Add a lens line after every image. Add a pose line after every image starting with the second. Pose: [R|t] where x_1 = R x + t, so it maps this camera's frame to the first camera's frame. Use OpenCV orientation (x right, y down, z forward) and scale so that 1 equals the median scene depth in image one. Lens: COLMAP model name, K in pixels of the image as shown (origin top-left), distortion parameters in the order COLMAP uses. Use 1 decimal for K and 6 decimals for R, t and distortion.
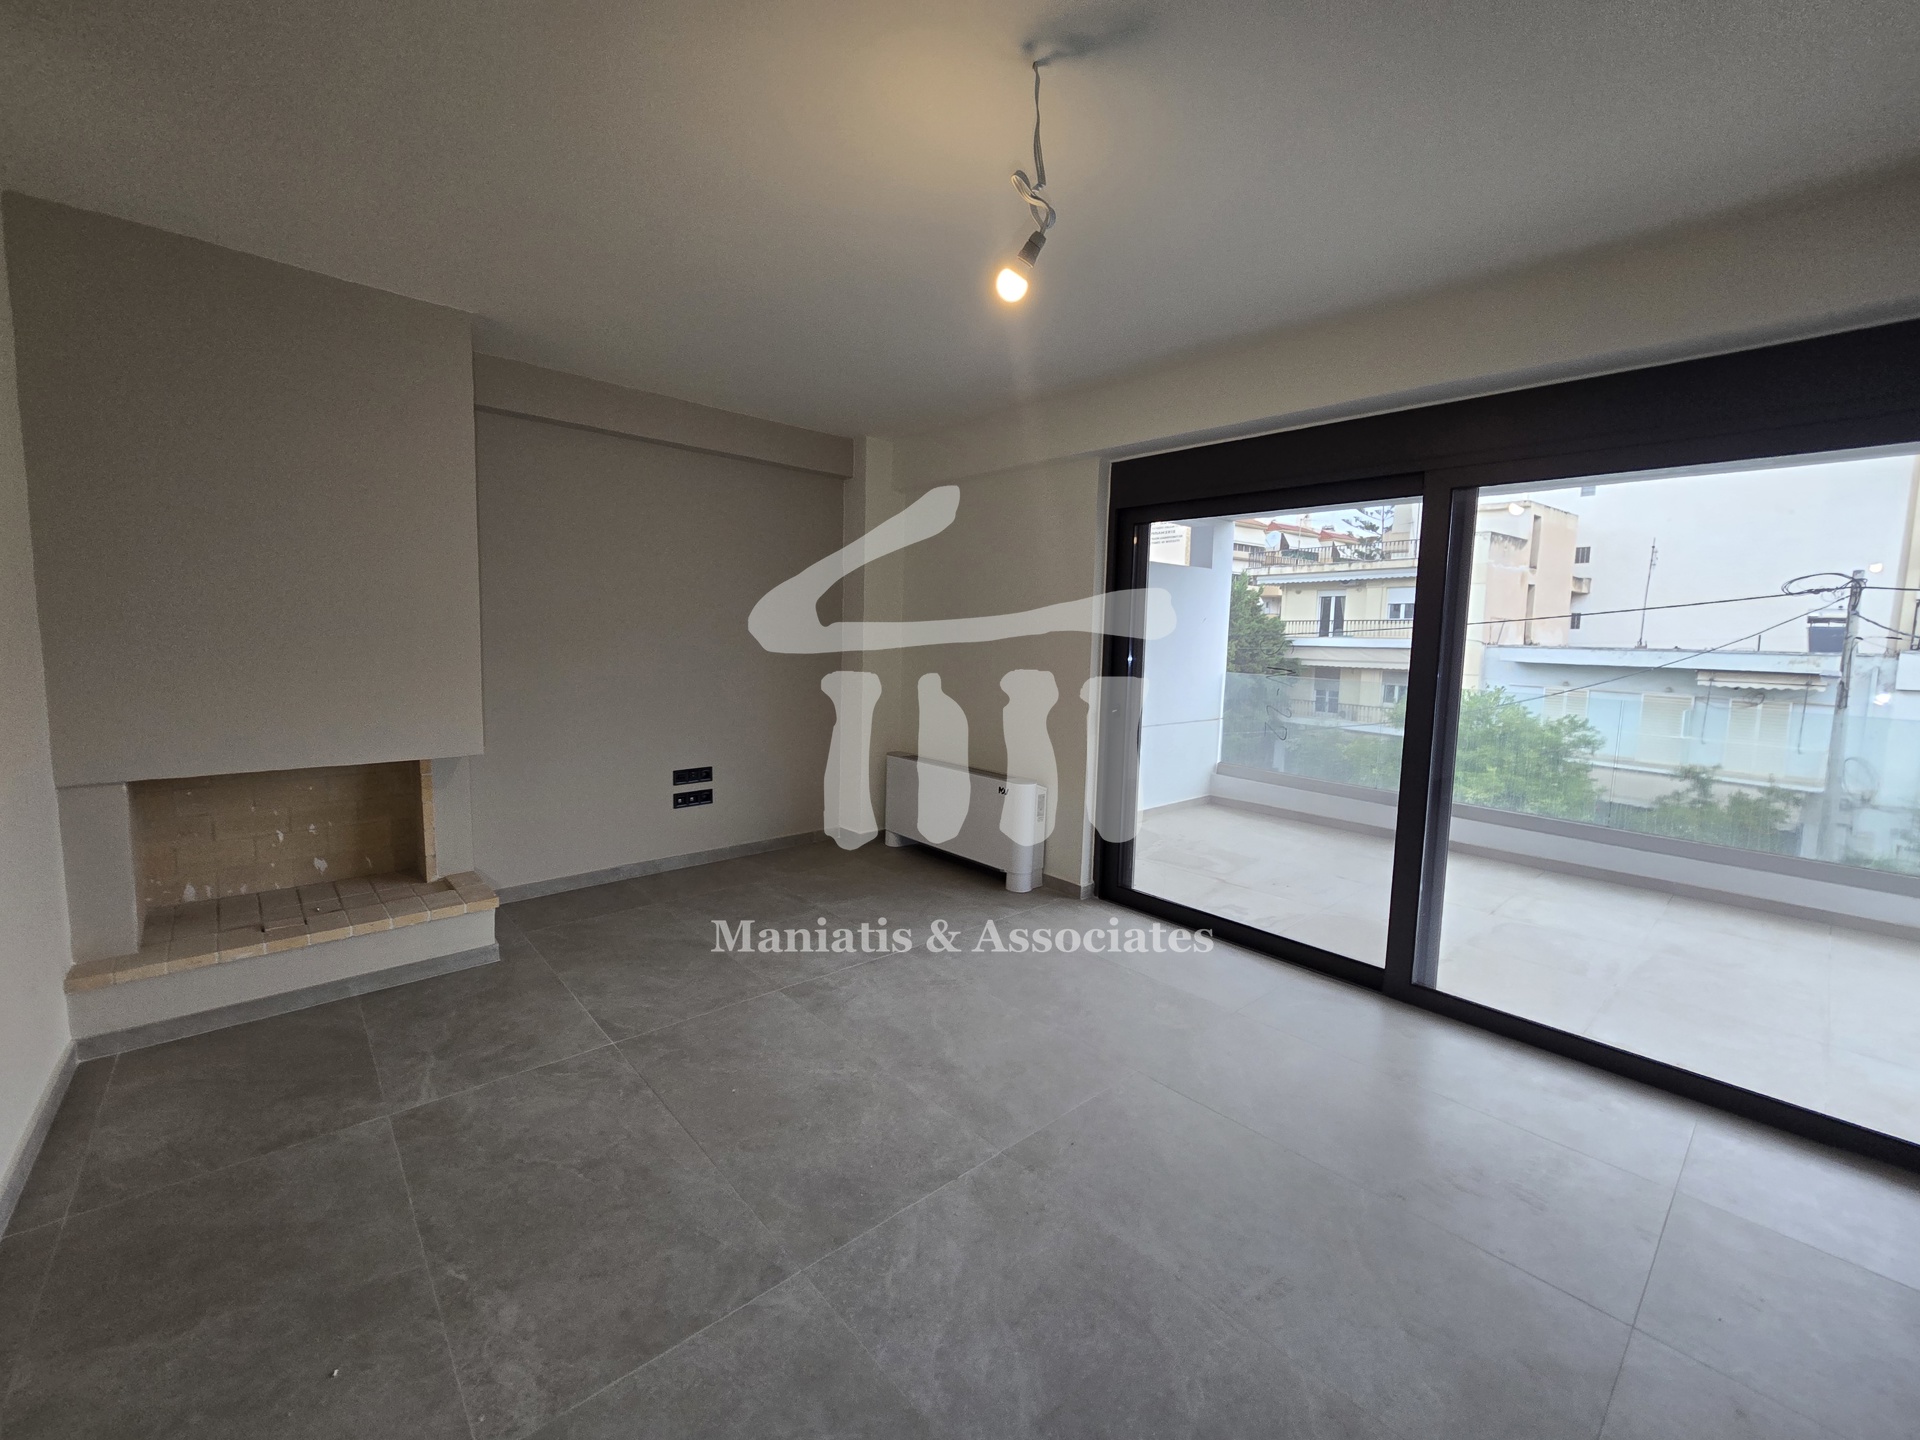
lens RADIAL K [[783.0, 0, 947.8], [0, 783.0, 720.0], [0, 0, 1]] dist [0.000118, -0.000056]
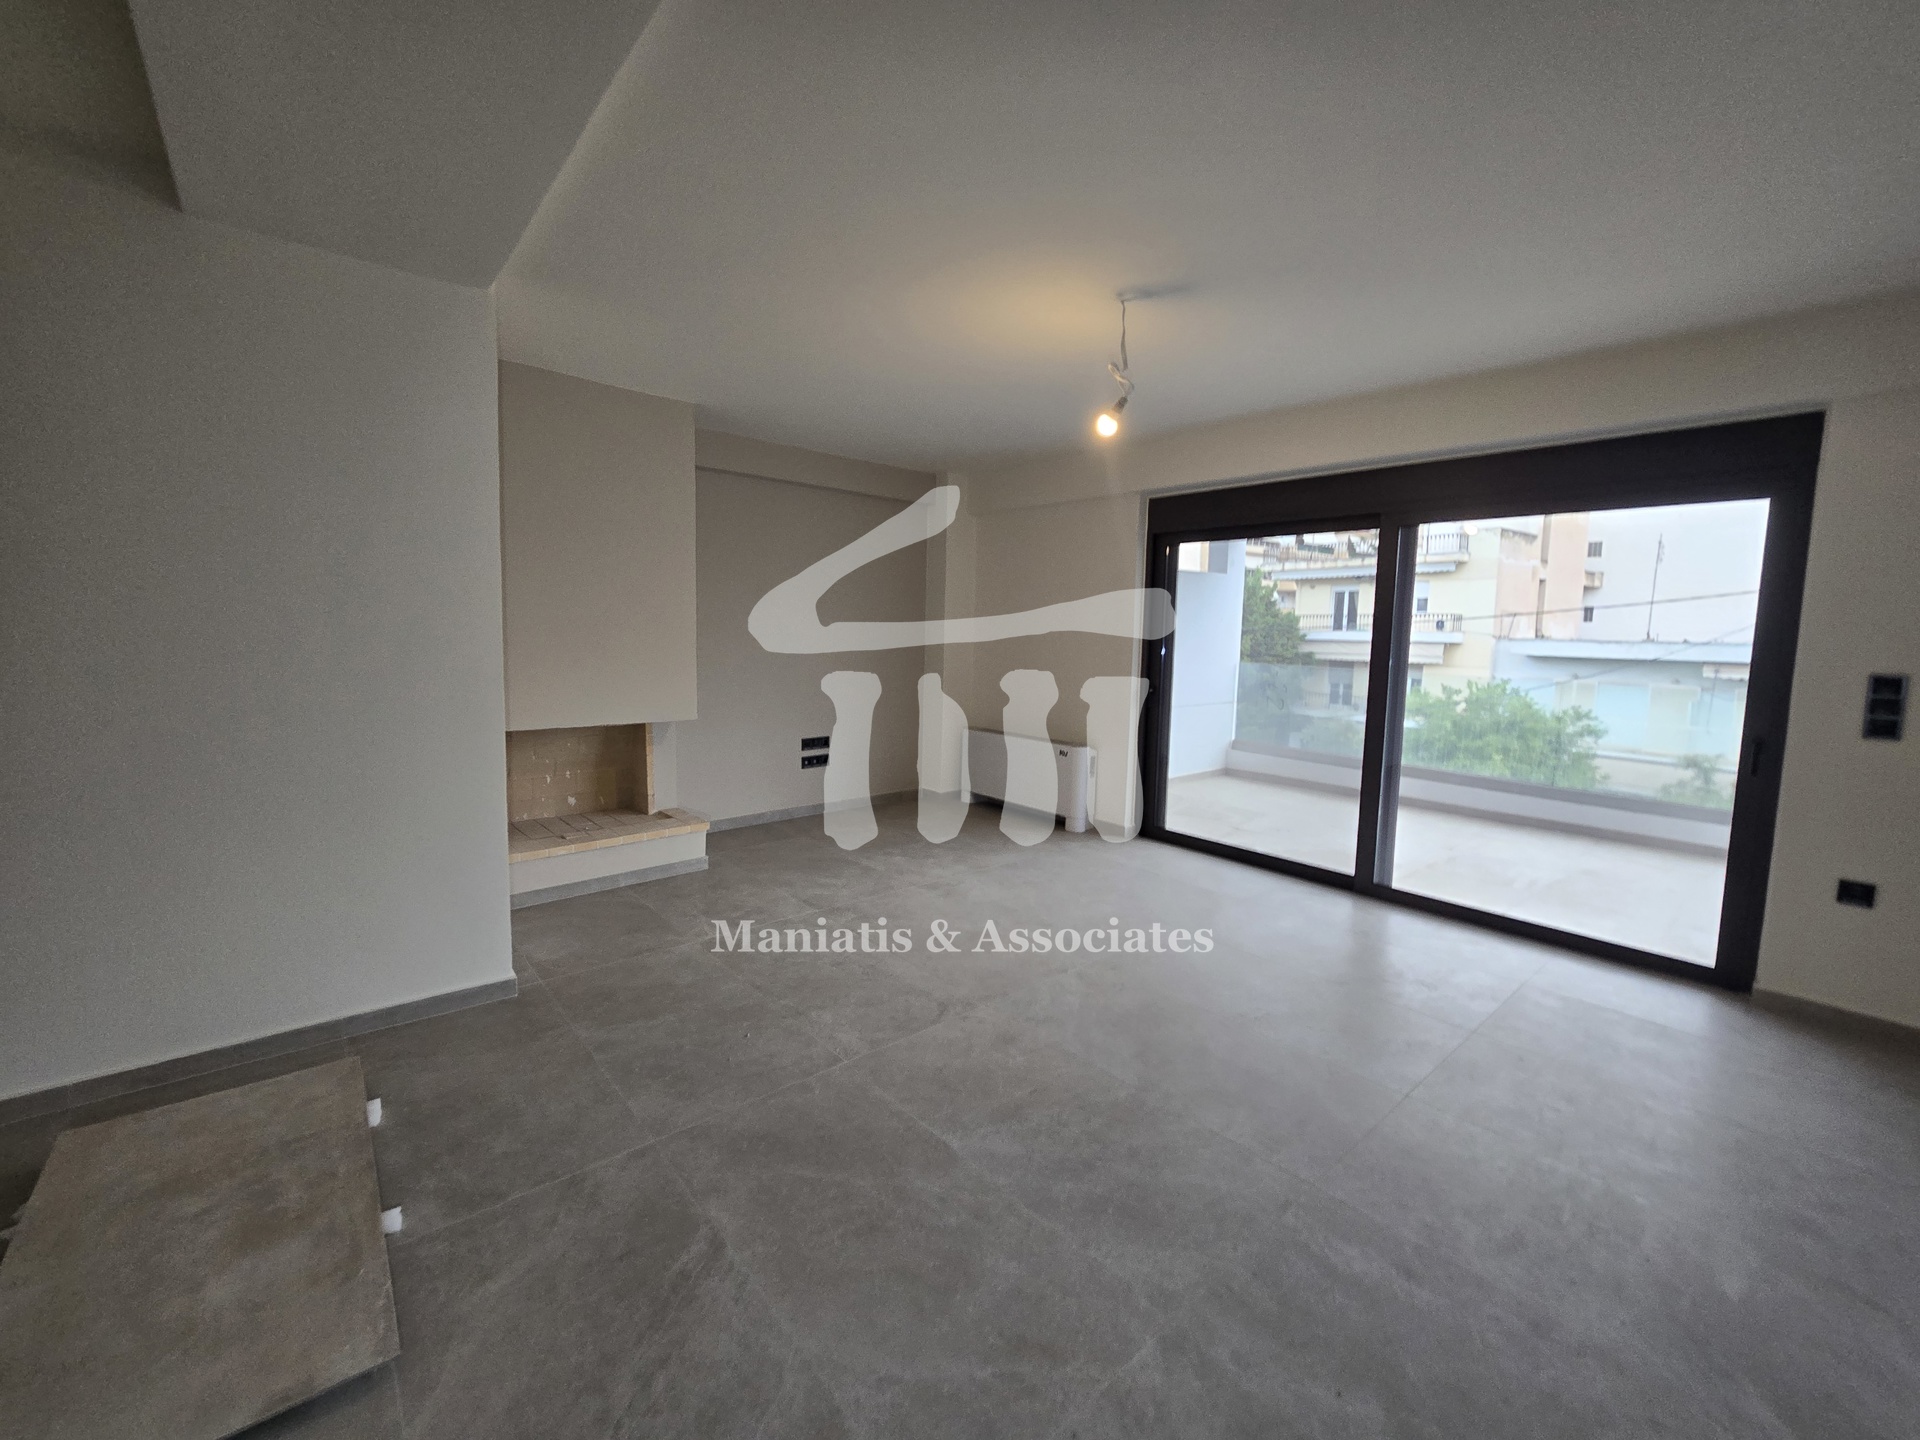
lens RADIAL K [[783.0, 0, 958.2], [0, 783.0, 716.1], [0, 0, 1]] dist [0.000118, -0.000056]
pose [[0.999974, -0.003226, -0.006399, -0.128025], [0.003229, 0.999995, 0.000444, 0.041297], [0.006398, -0.000465, 0.999979, -0.384569]]
